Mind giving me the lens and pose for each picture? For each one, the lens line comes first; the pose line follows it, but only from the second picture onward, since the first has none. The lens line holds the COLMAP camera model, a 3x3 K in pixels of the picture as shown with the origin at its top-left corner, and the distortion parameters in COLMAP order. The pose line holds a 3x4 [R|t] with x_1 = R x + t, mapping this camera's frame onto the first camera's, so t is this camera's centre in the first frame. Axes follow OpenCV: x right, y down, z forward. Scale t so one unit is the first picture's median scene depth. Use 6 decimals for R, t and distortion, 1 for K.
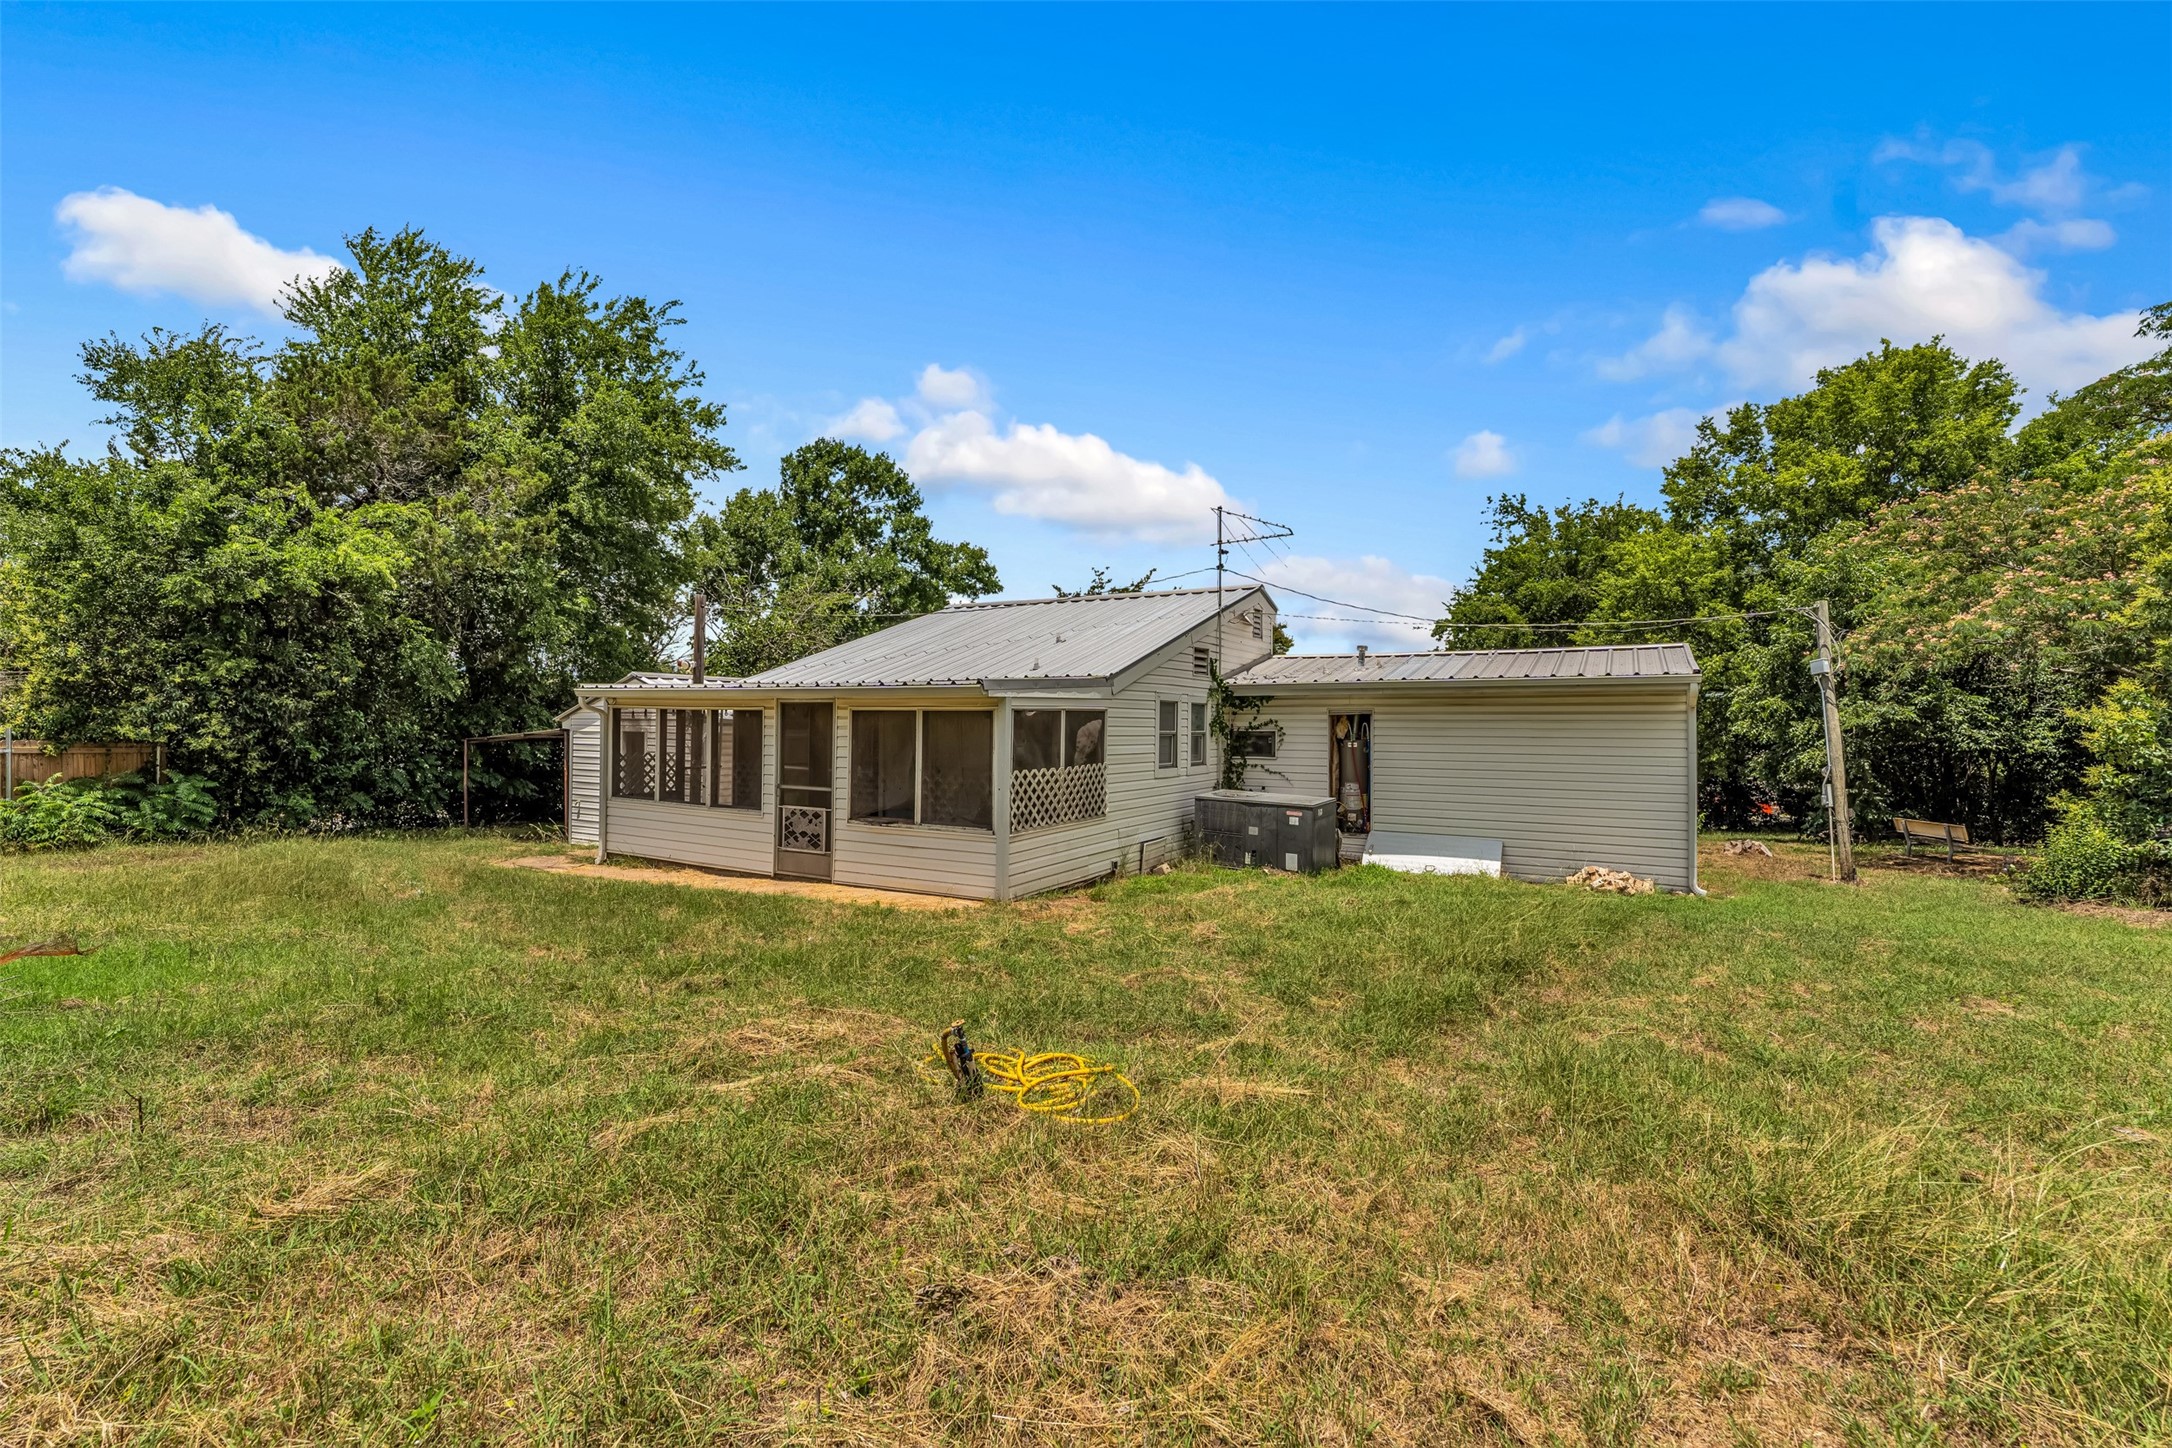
lens RADIAL K [[919.0, 0, 1089.0], [0, 919.0, 705.3], [0, 0, 1]] dist [0.001784, 0.000073]
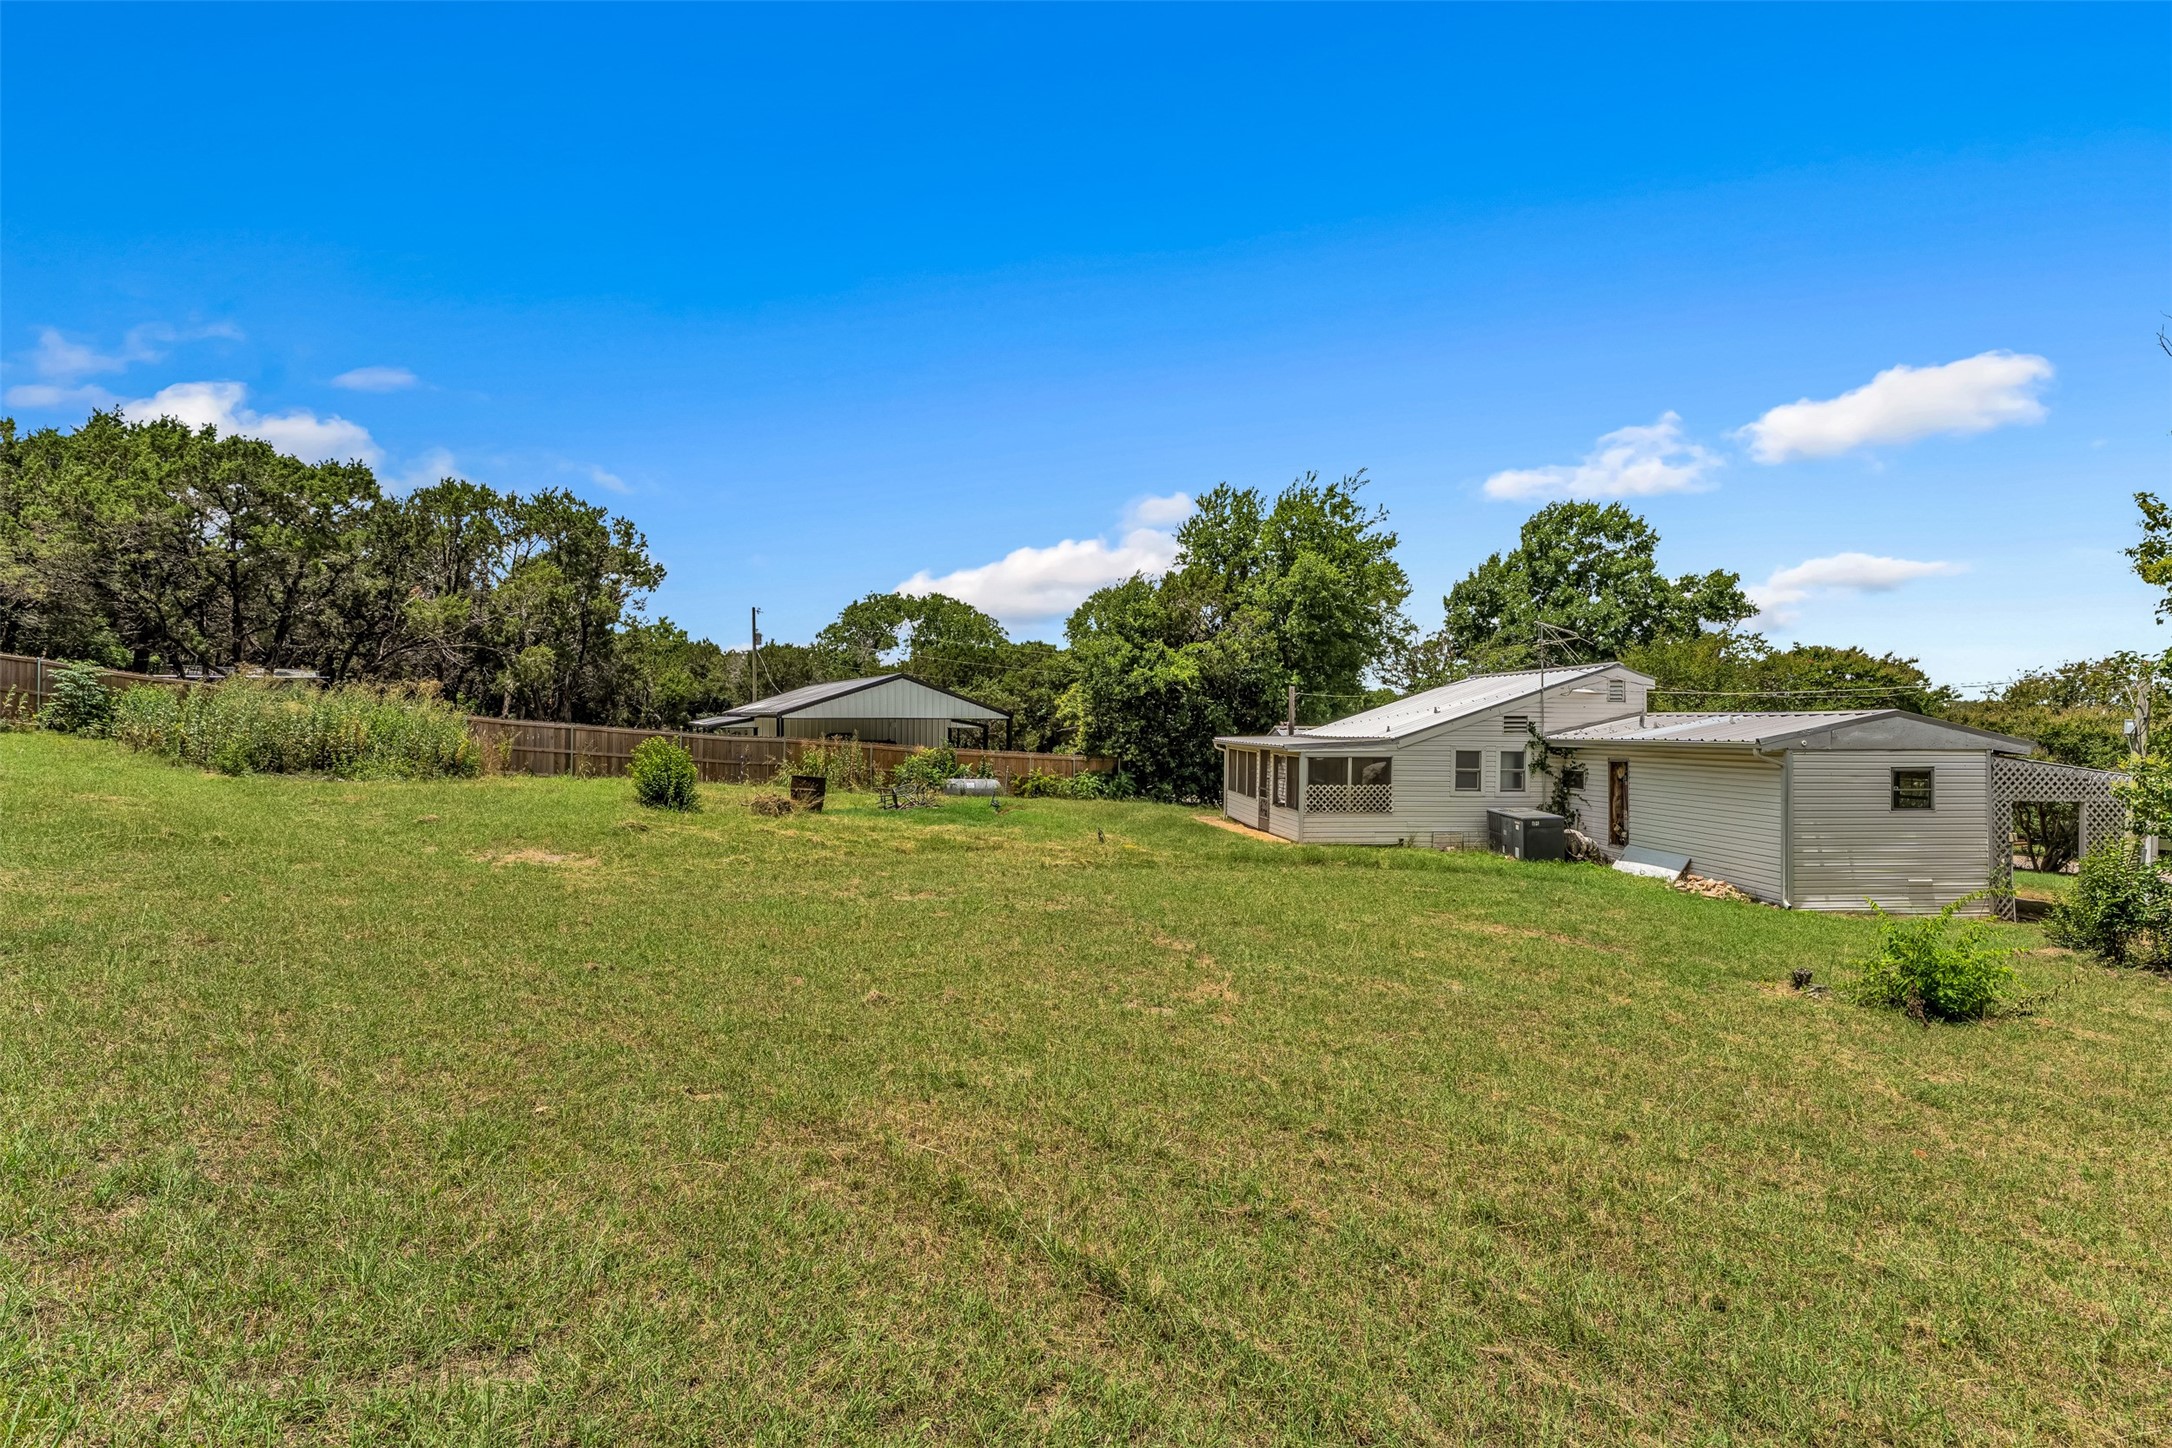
lens RADIAL K [[919.0, 0, 1084.2], [0, 919.0, 726.5], [0, 0, 1]] dist [0.001784, 0.000073]
pose [[0.585377, 0.000558, -0.810761, 0.879577], [0.005920, 0.999970, 0.004963, -0.052134], [0.810740, -0.007705, 0.585356, -0.458490]]
